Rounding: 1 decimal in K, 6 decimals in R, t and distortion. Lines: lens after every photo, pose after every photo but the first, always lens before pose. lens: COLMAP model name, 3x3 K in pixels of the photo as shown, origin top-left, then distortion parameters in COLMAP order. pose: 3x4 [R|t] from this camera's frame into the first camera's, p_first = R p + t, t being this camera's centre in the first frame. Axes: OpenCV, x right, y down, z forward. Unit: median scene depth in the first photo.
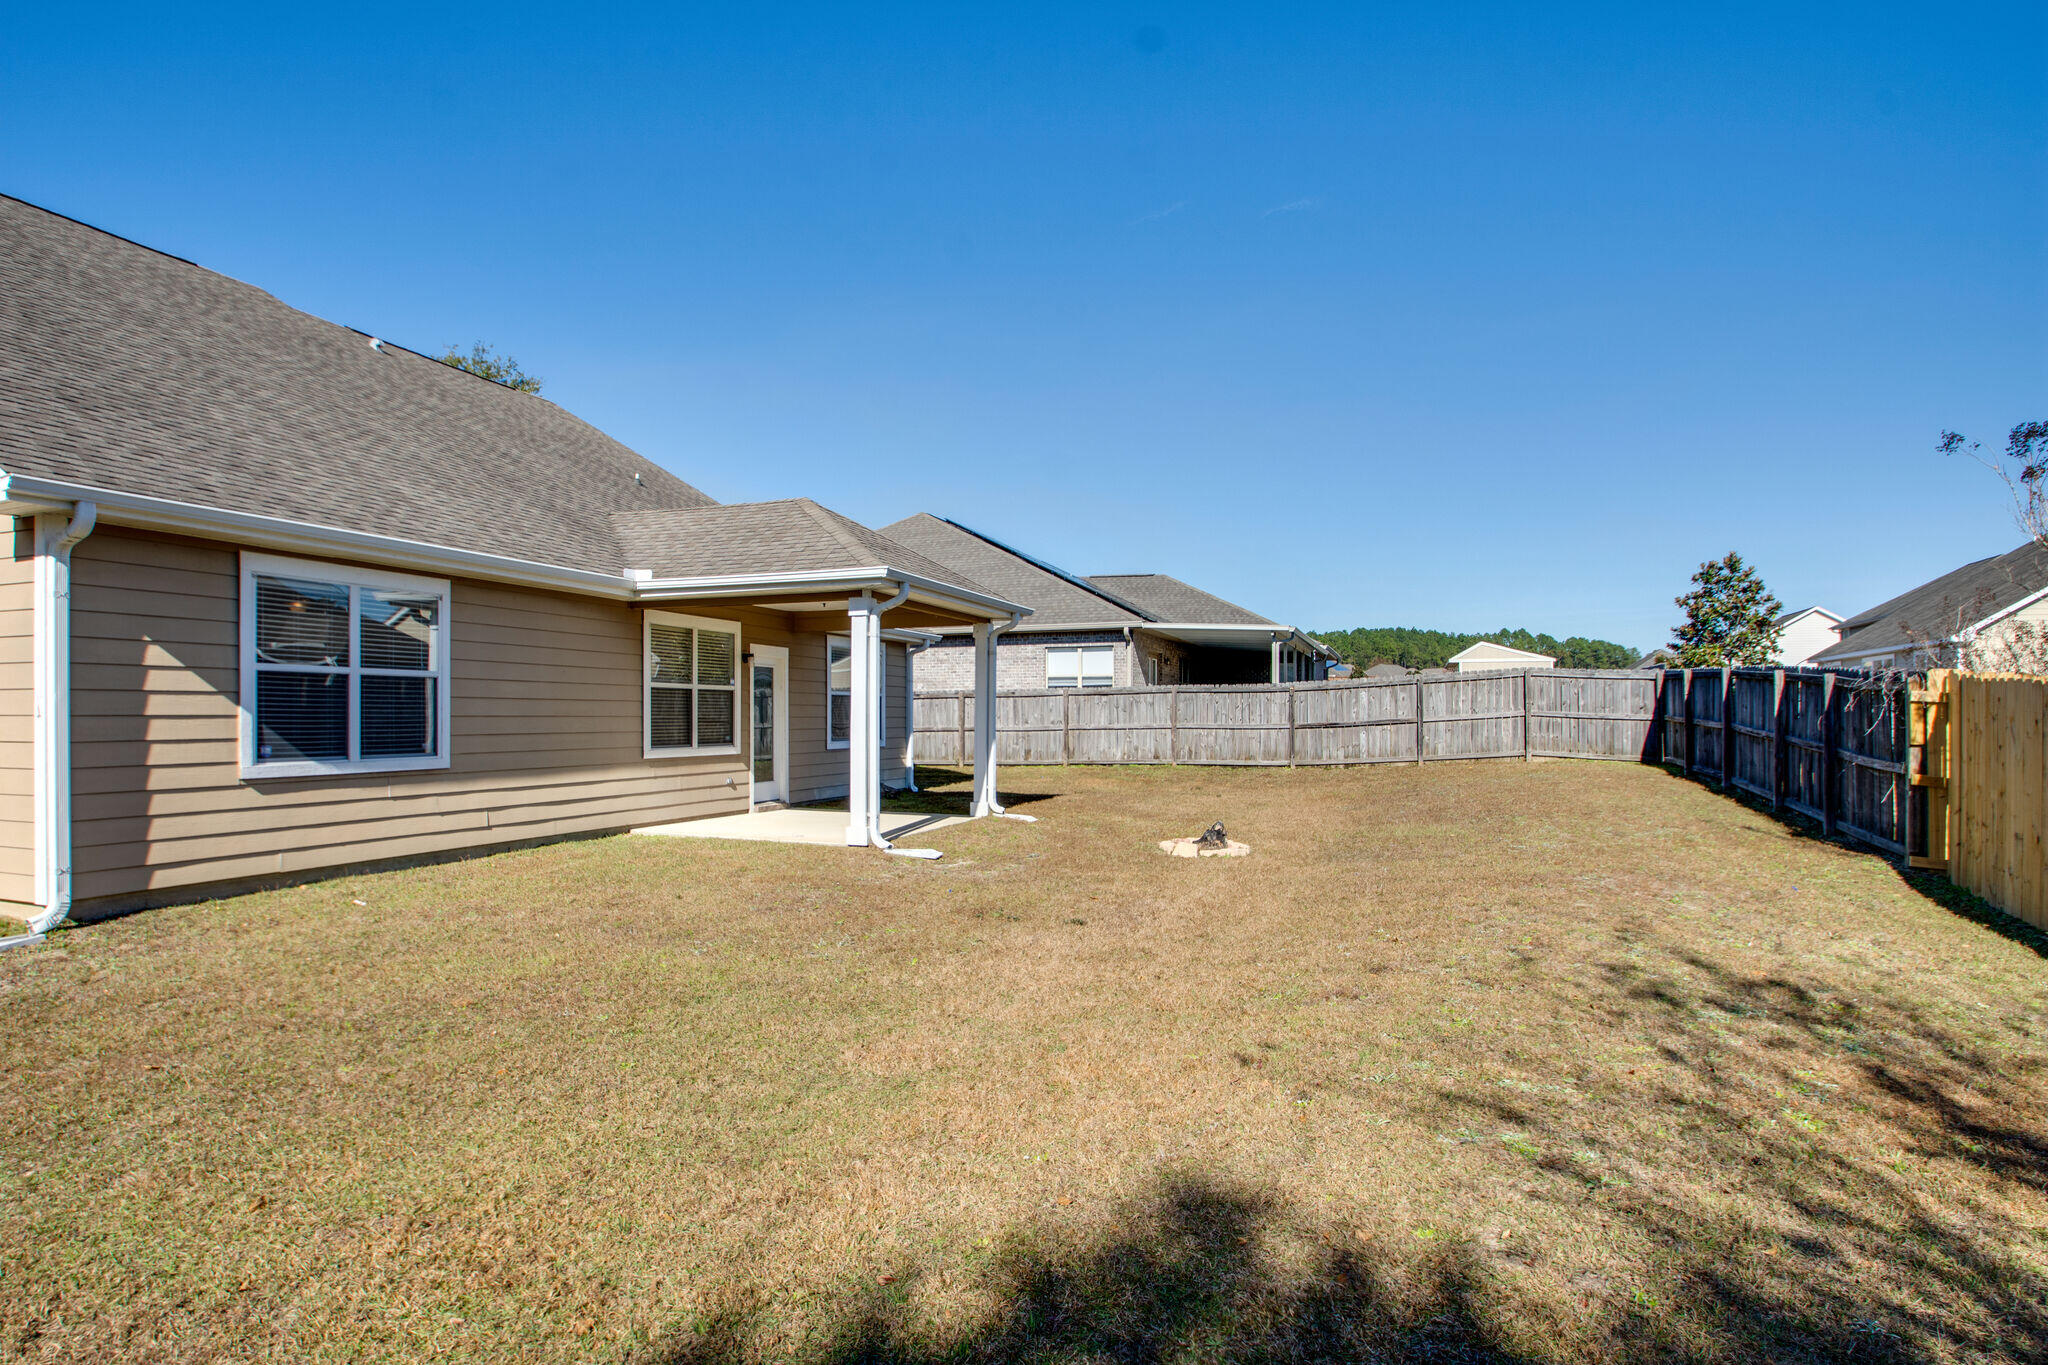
lens RADIAL K [[1126.1, 0, 954.9], [0, 1126.1, 731.3], [0, 0, 1]] dist [-0.004896, -0.001745]
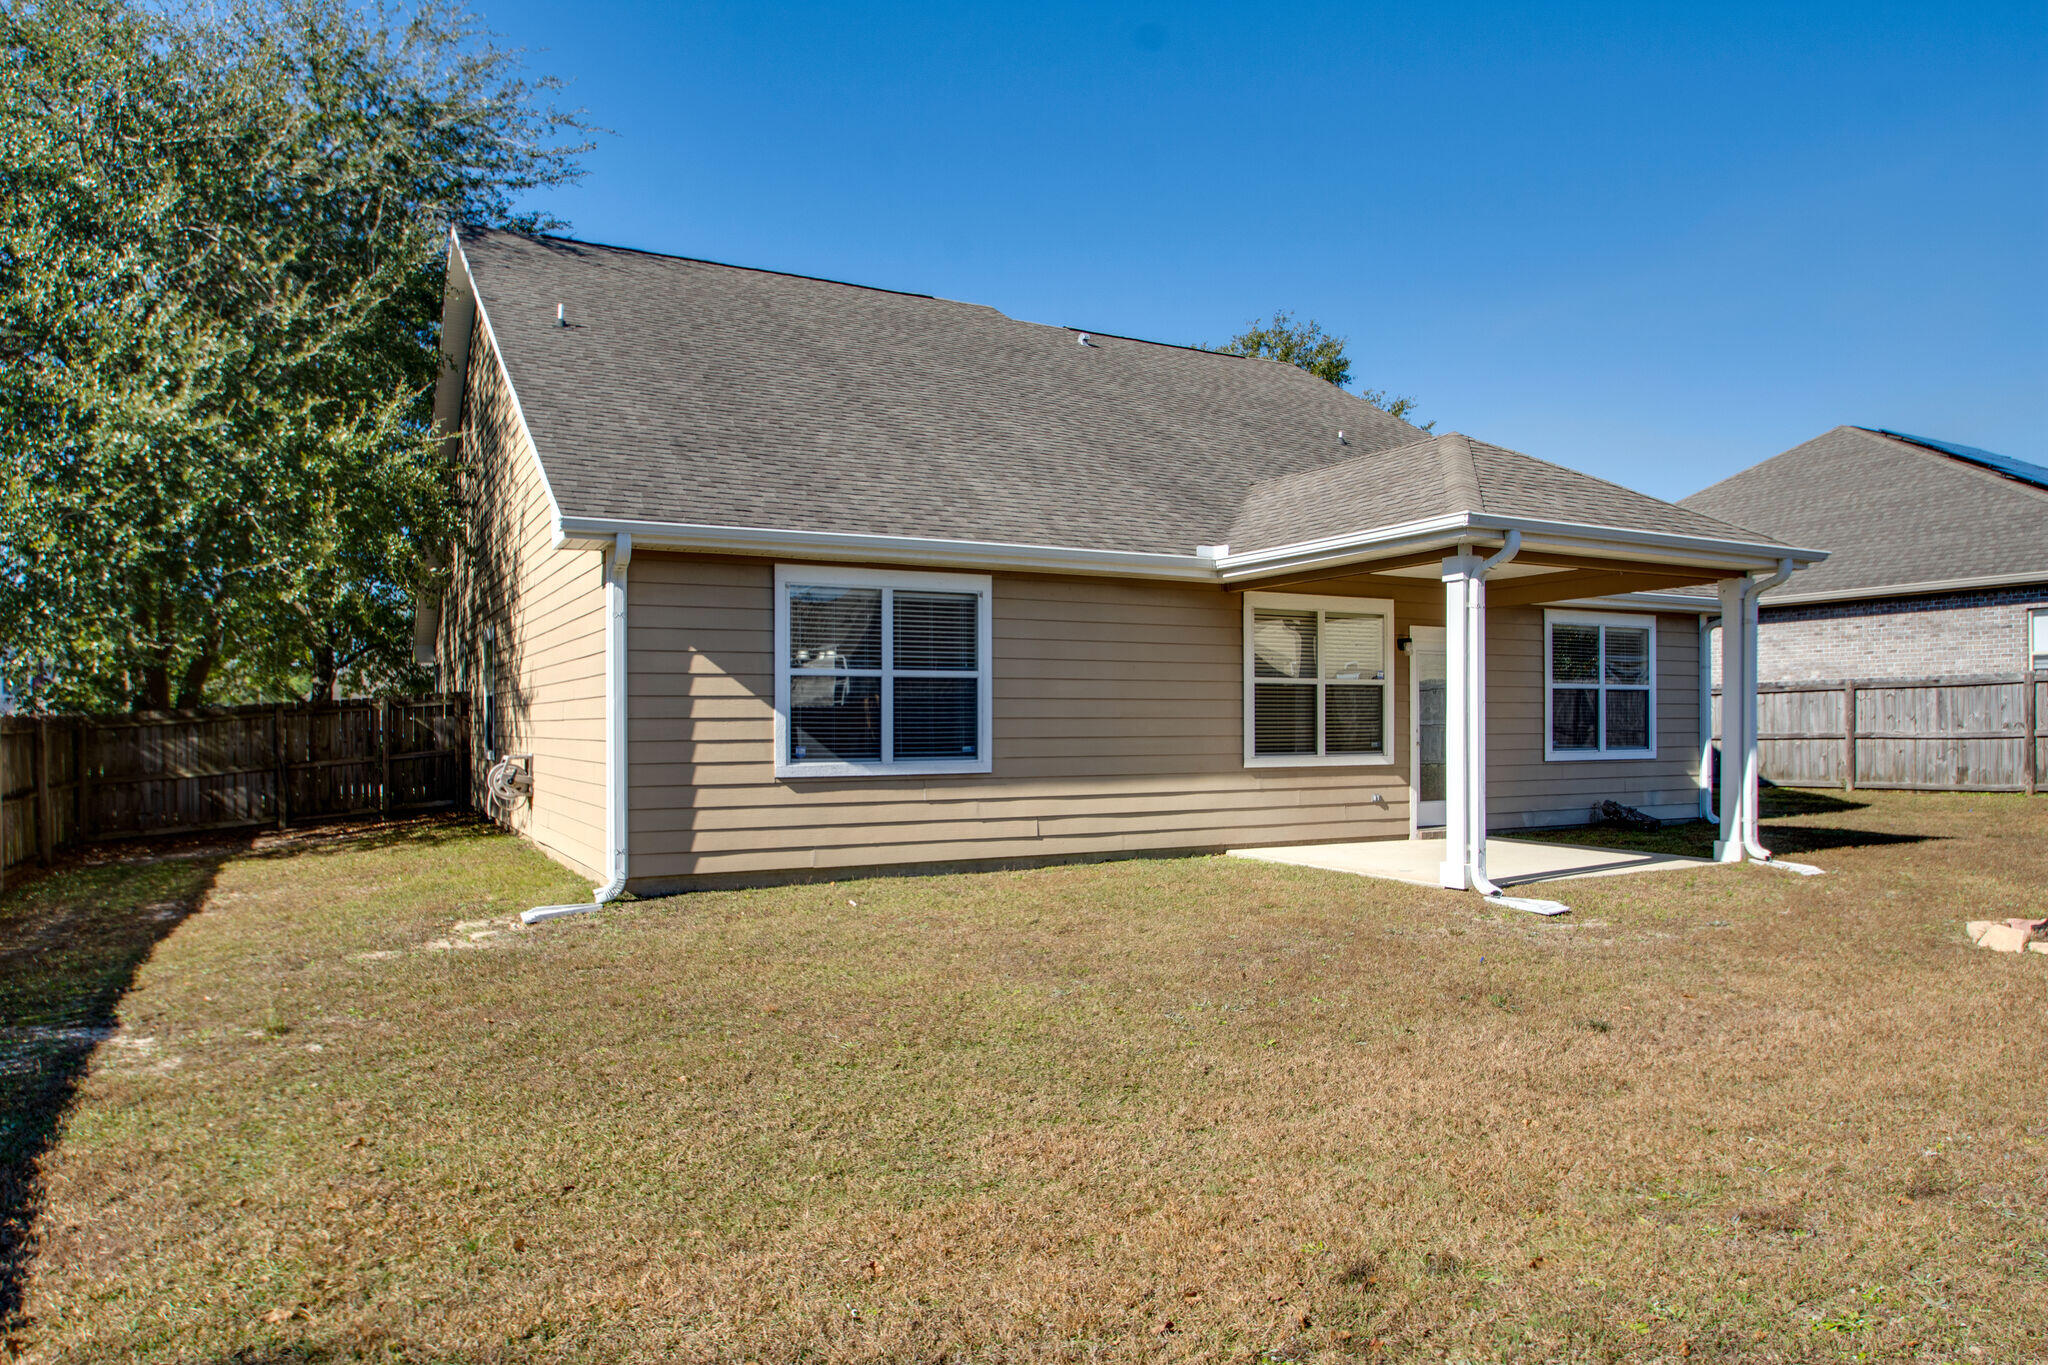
lens RADIAL K [[1293.3, 0, 960.0], [0, 1293.3, 733.5], [0, 0, 1]] dist [-0.020994, -0.000807]
pose [[0.758281, 0.001524, -0.651926, 0.221066], [-0.004332, 0.999987, -0.002701, 0.002395], [0.651913, 0.004872, 0.758278, 0.135838]]
